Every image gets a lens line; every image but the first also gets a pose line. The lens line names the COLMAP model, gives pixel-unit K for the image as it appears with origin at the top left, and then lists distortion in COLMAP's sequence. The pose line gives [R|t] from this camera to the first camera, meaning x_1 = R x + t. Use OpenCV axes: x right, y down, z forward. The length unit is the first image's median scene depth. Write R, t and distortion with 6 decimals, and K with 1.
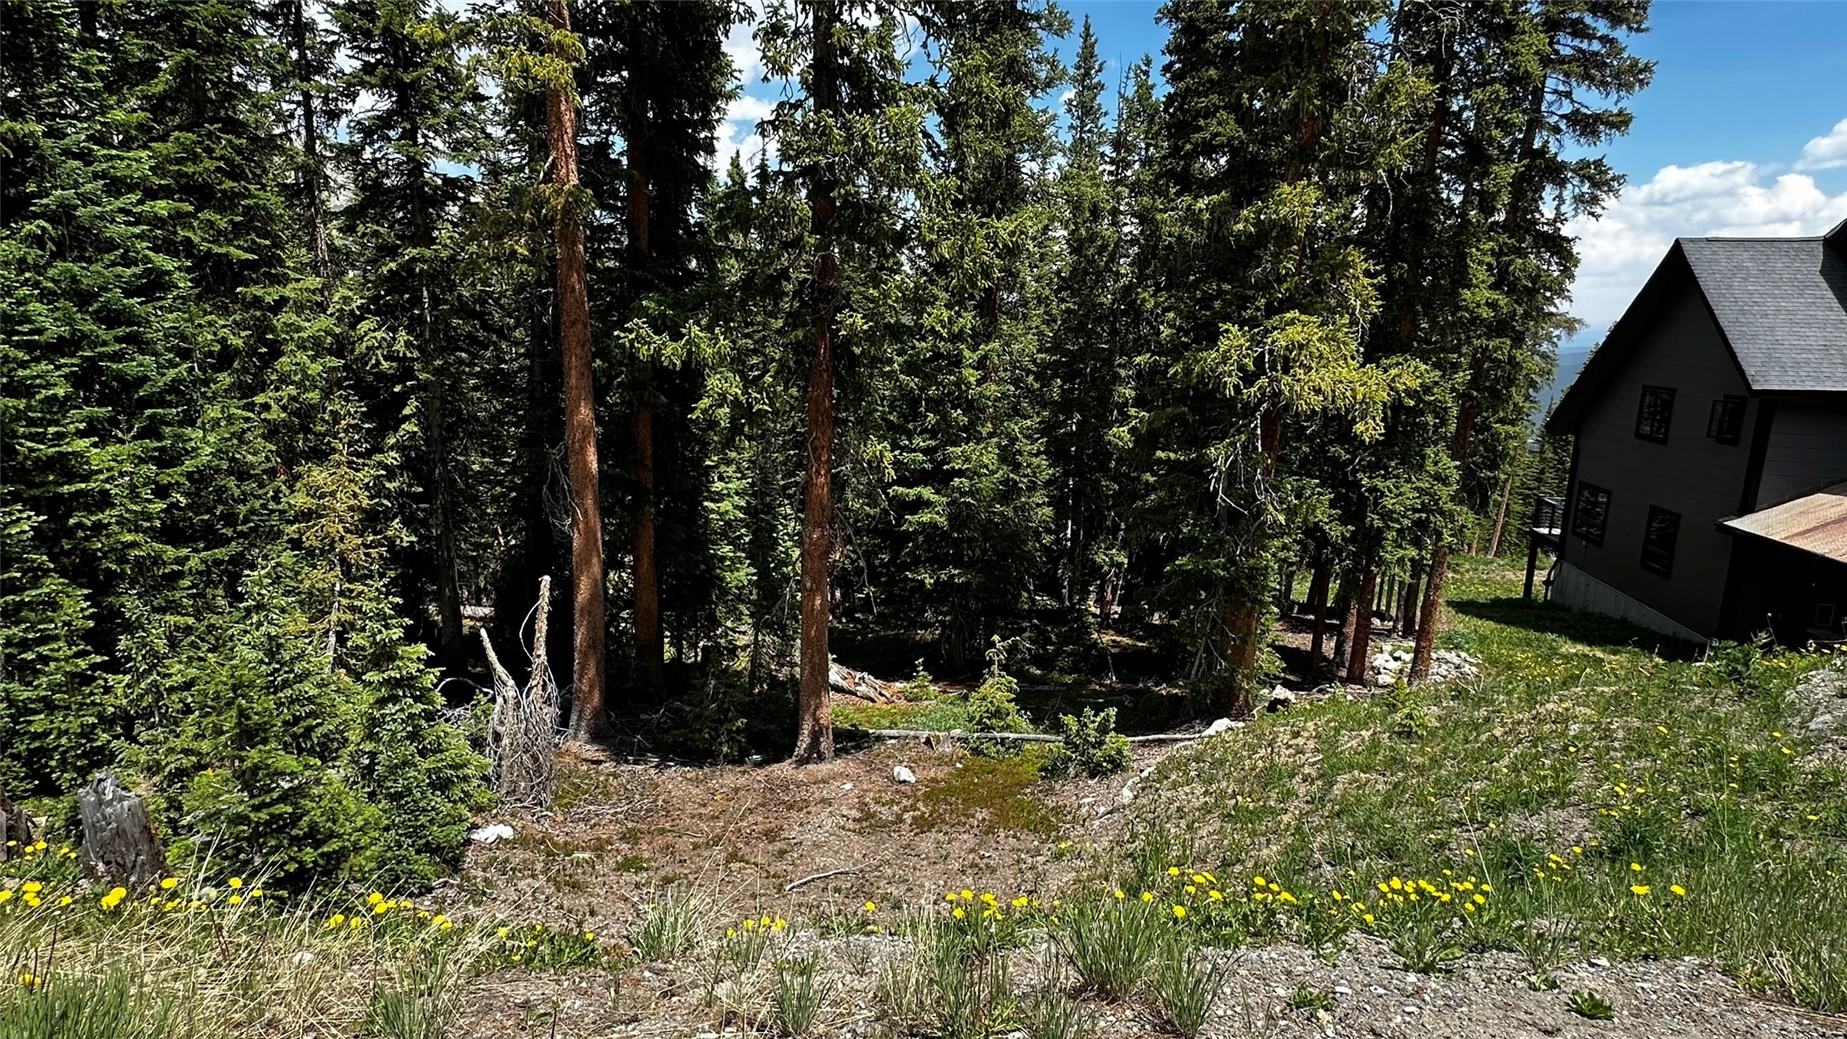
lens RADIAL K [[979.5, 0, 922.6], [0, 979.5, 528.5], [0, 0, 1]] dist [-0.005611, 0.002550]
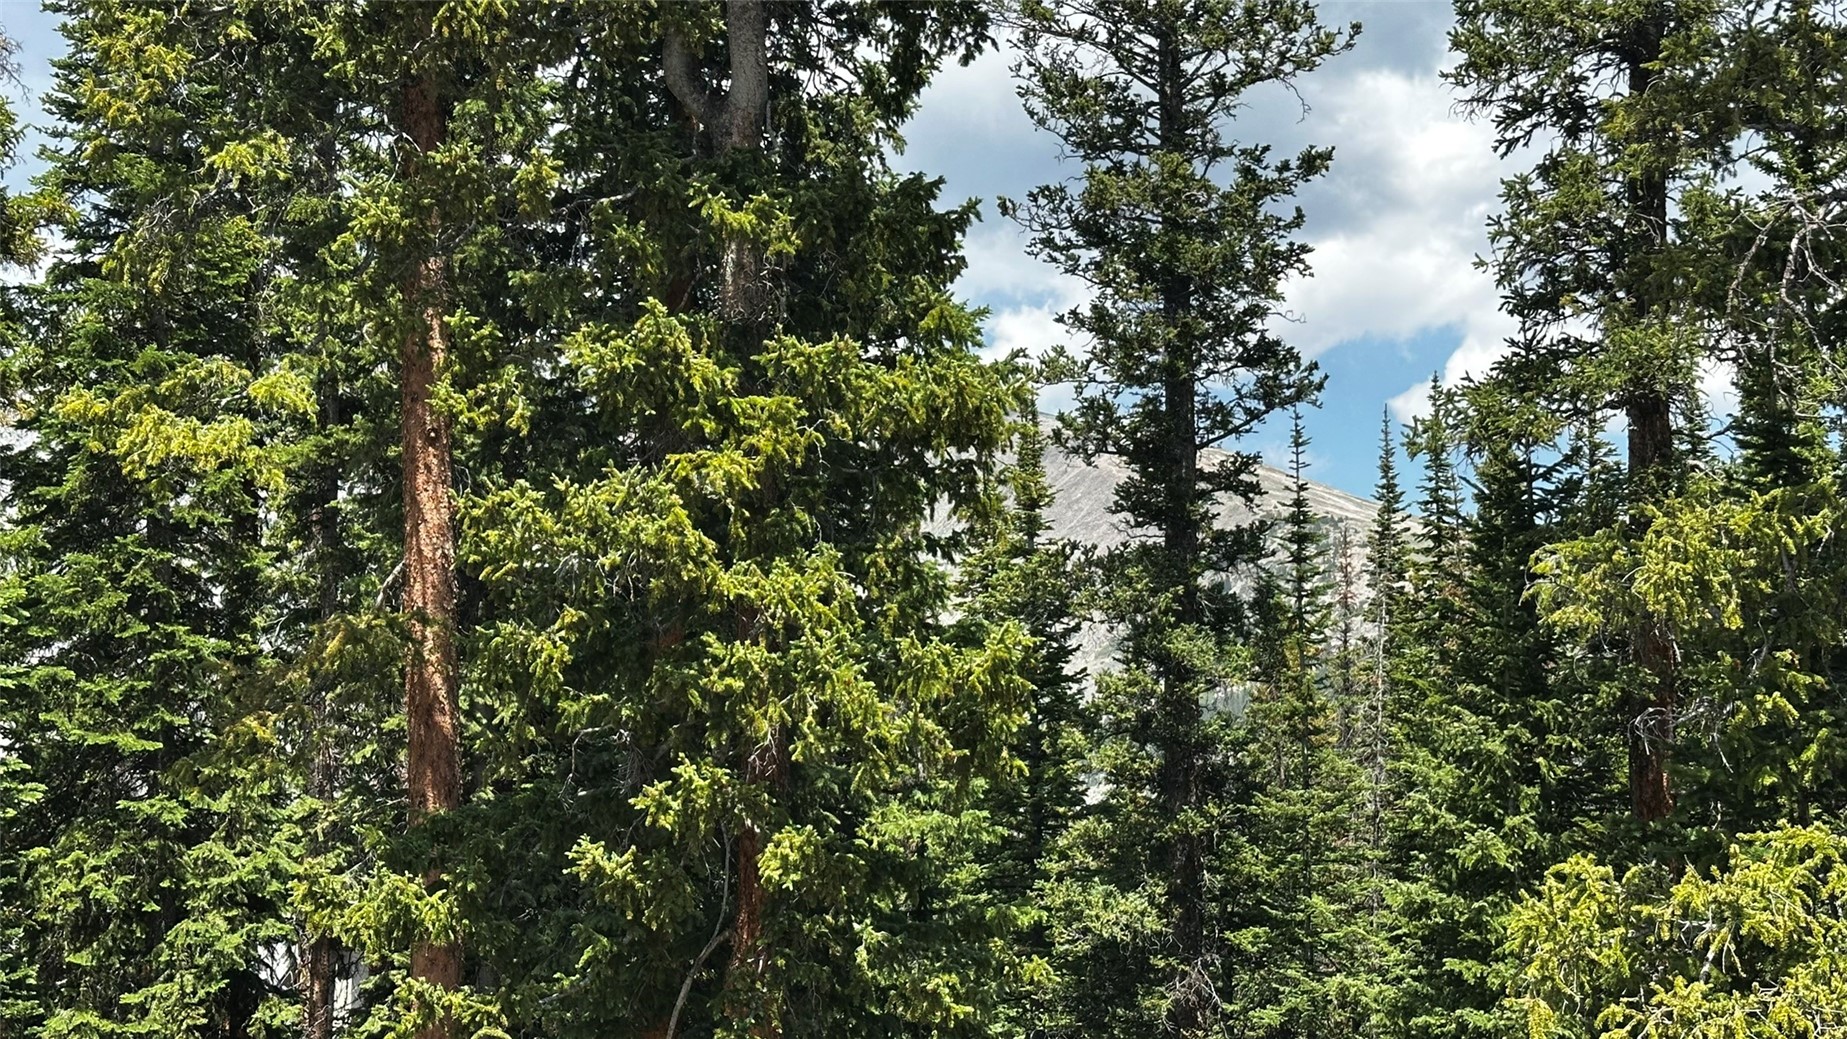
lens RADIAL K [[2638.9, 0, 898.9], [0, 2638.9, 545.9], [0, 0, 1]] dist [0.208157, 0.000000]
pose [[0.815621, -0.073412, -0.573910, 0.579579], [-0.102891, 0.957704, -0.268730, -0.012169], [0.569364, 0.278232, 0.773571, -0.004107]]
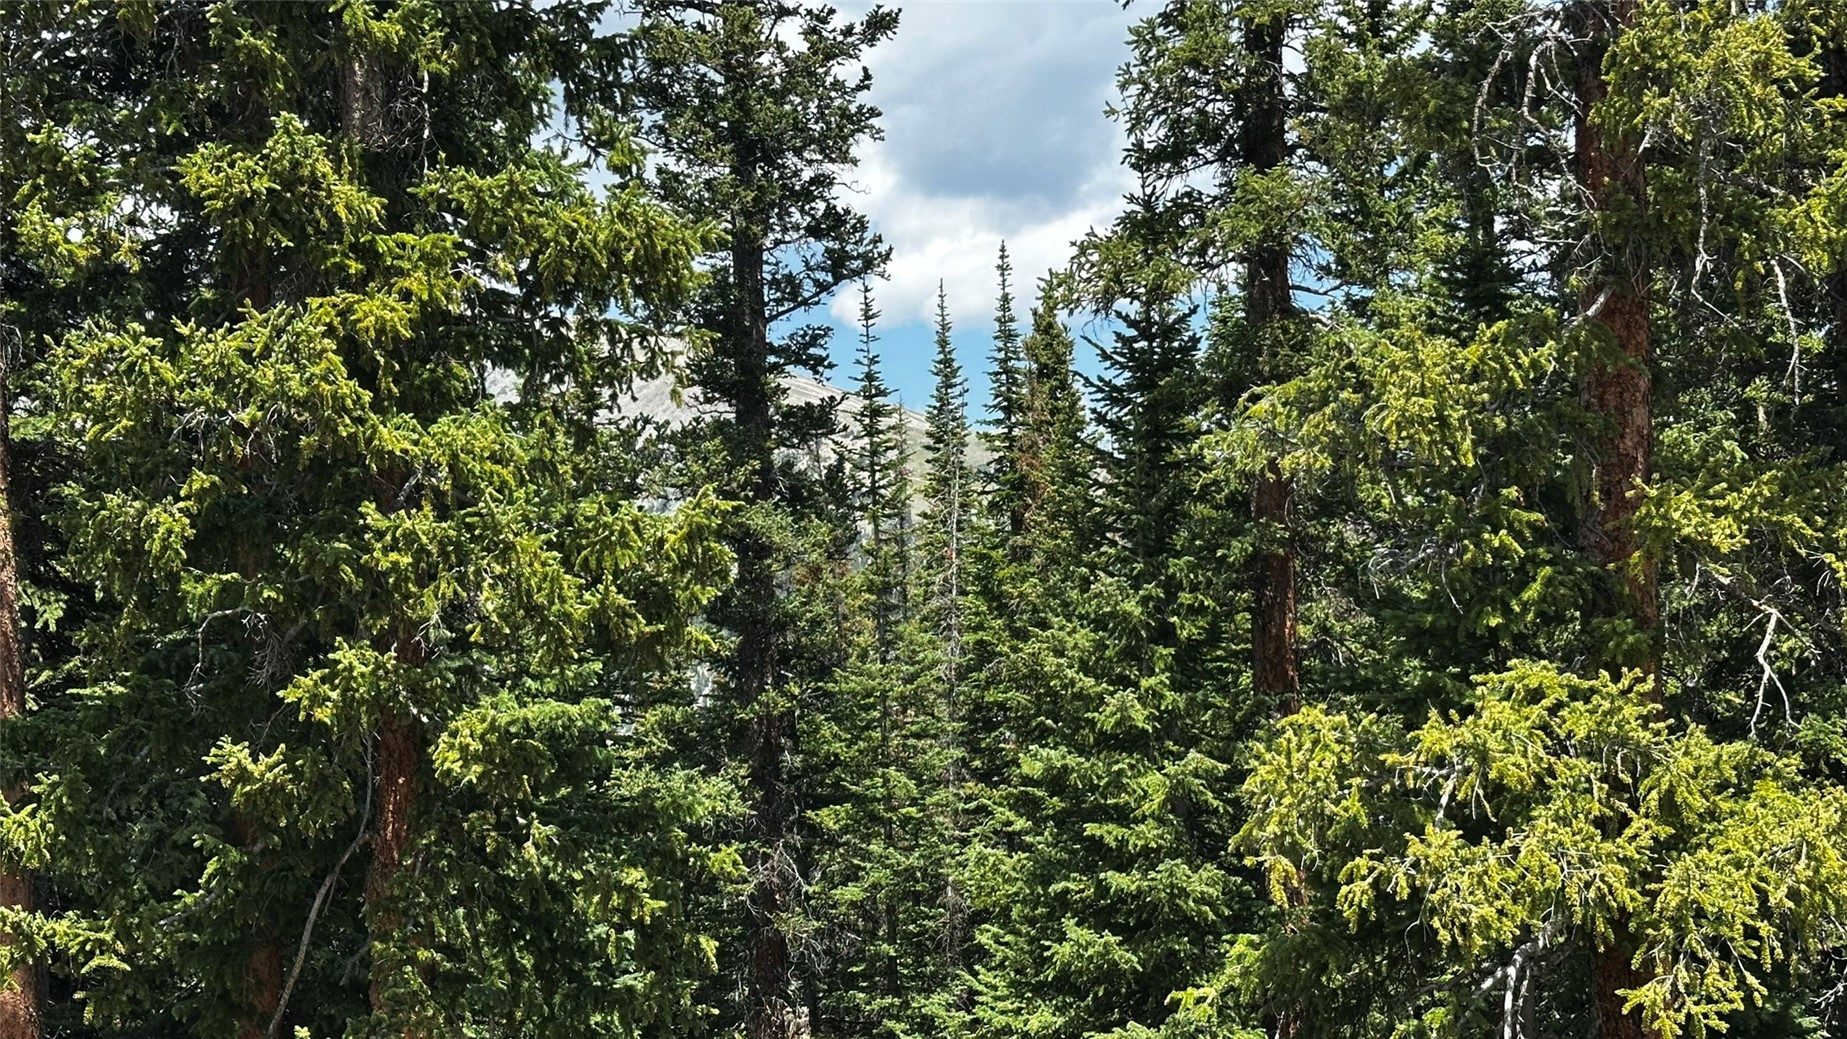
lens RADIAL K [[2638.9, 0, 911.6], [0, 2638.9, 531.9], [0, 0, 1]] dist [0.208157, 0.000000]
pose [[0.911597, -0.074914, -0.404201, 0.478563], [-0.030496, 0.968222, -0.248226, -0.015351], [0.409952, 0.238608, 0.880344, 0.027743]]
